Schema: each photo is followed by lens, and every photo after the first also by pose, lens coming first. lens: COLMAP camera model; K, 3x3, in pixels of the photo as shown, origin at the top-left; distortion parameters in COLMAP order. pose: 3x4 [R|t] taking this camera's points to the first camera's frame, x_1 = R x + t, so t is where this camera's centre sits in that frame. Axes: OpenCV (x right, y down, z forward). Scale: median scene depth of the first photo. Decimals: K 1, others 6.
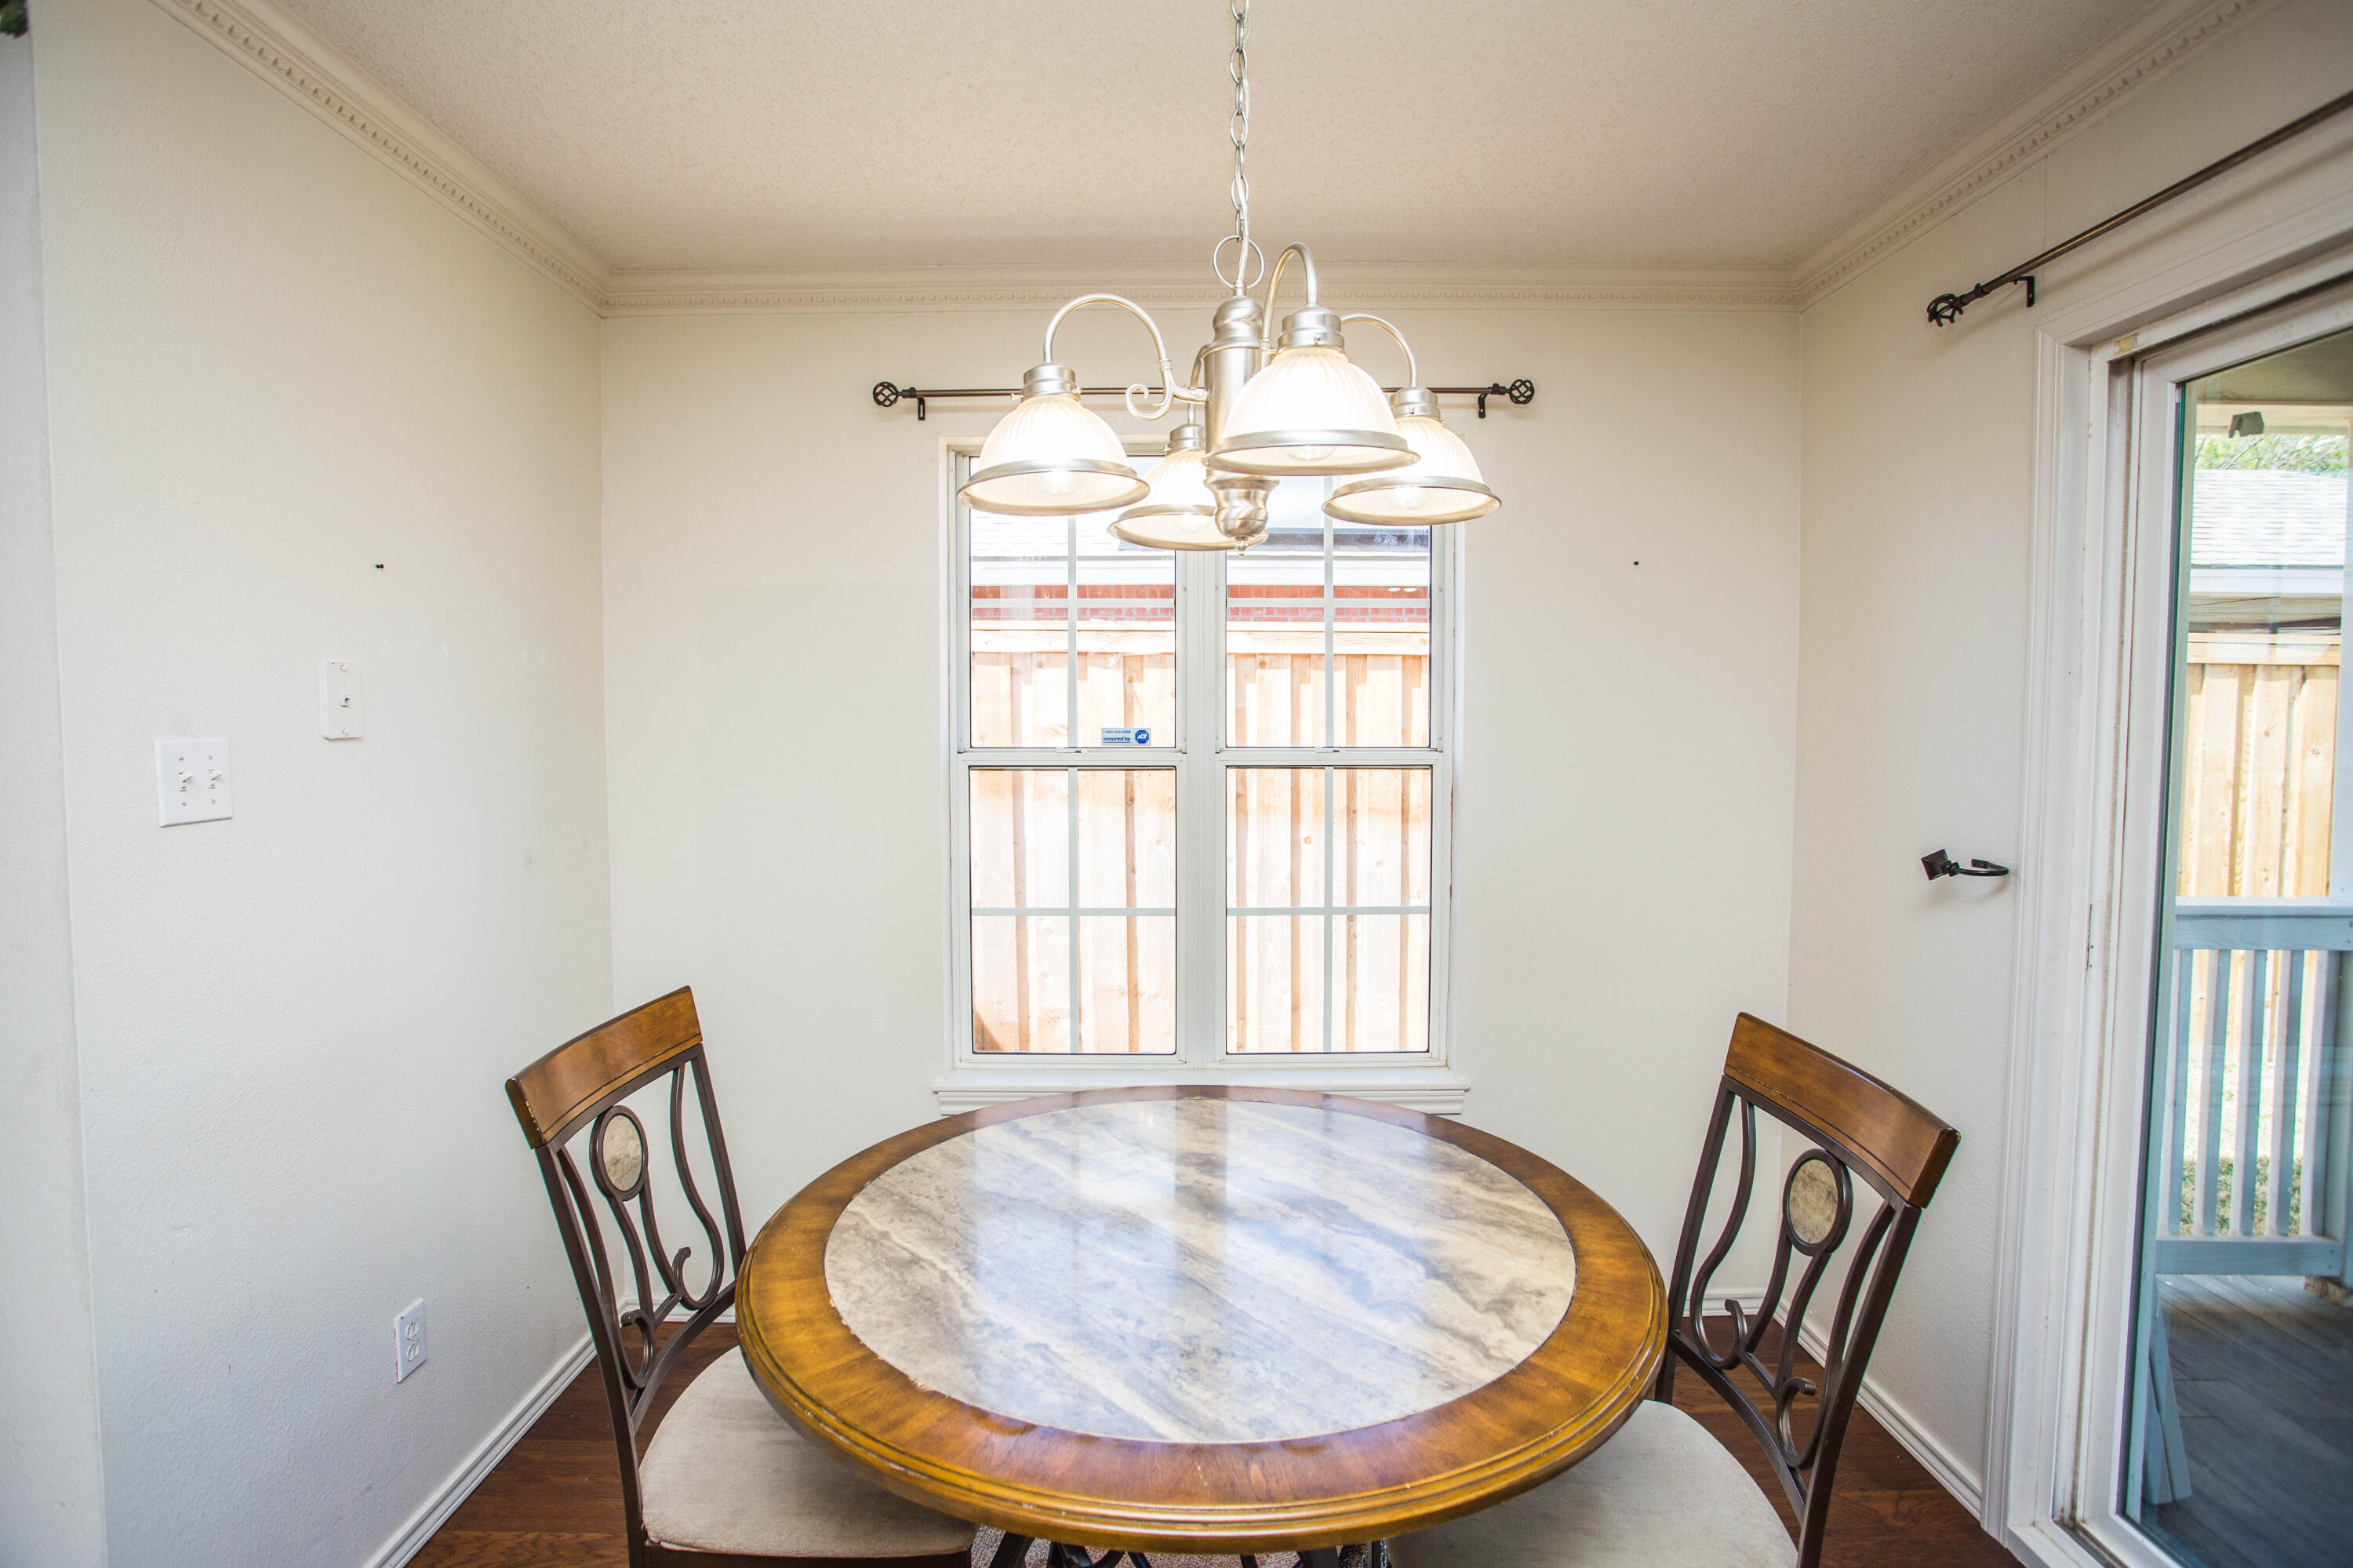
lens RADIAL K [[1163.1, 0, 1185.2], [0, 1163.1, 776.8], [0, 0, 1]] dist [-0.079884, 0.034812]
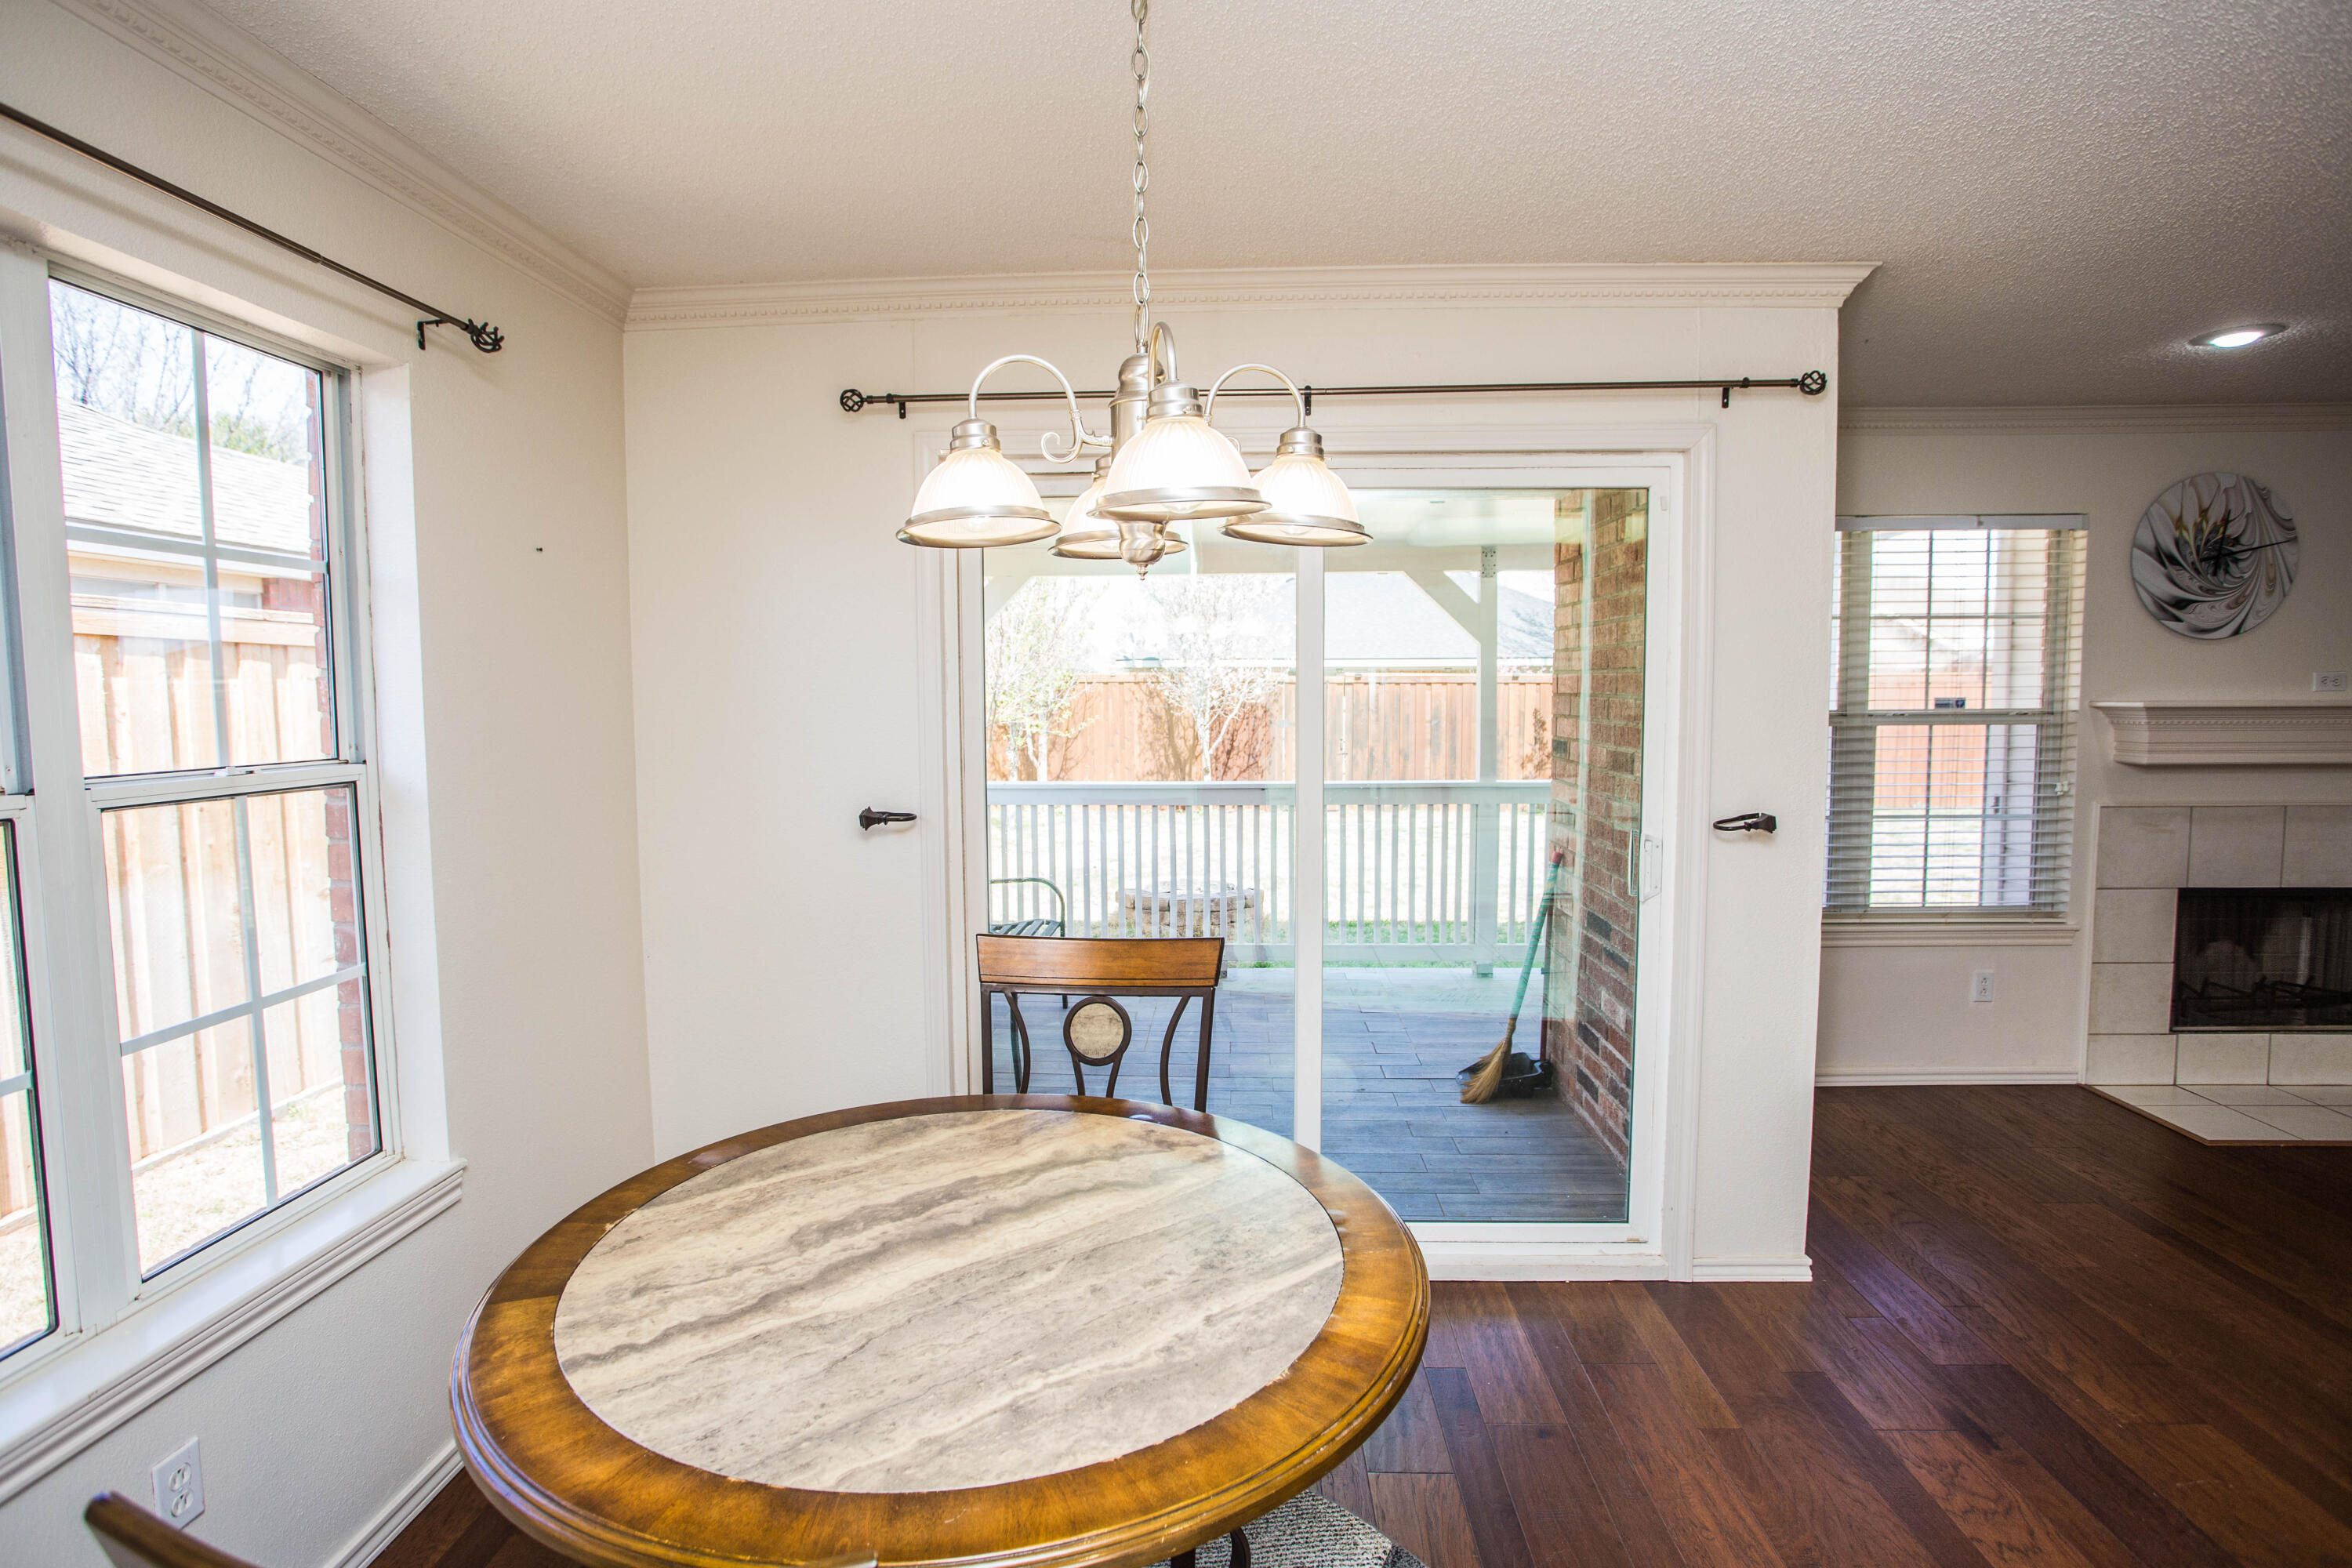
lens RADIAL K [[1162.5, 0, 1184.6], [0, 1162.5, 776.8], [0, 0, 1]] dist [-0.079884, 0.034812]
pose [[0.038220, -0.072884, 0.996608, -0.932336], [0.053959, 0.996032, 0.070773, -0.066776], [-0.997811, 0.051072, 0.042001, 0.768199]]
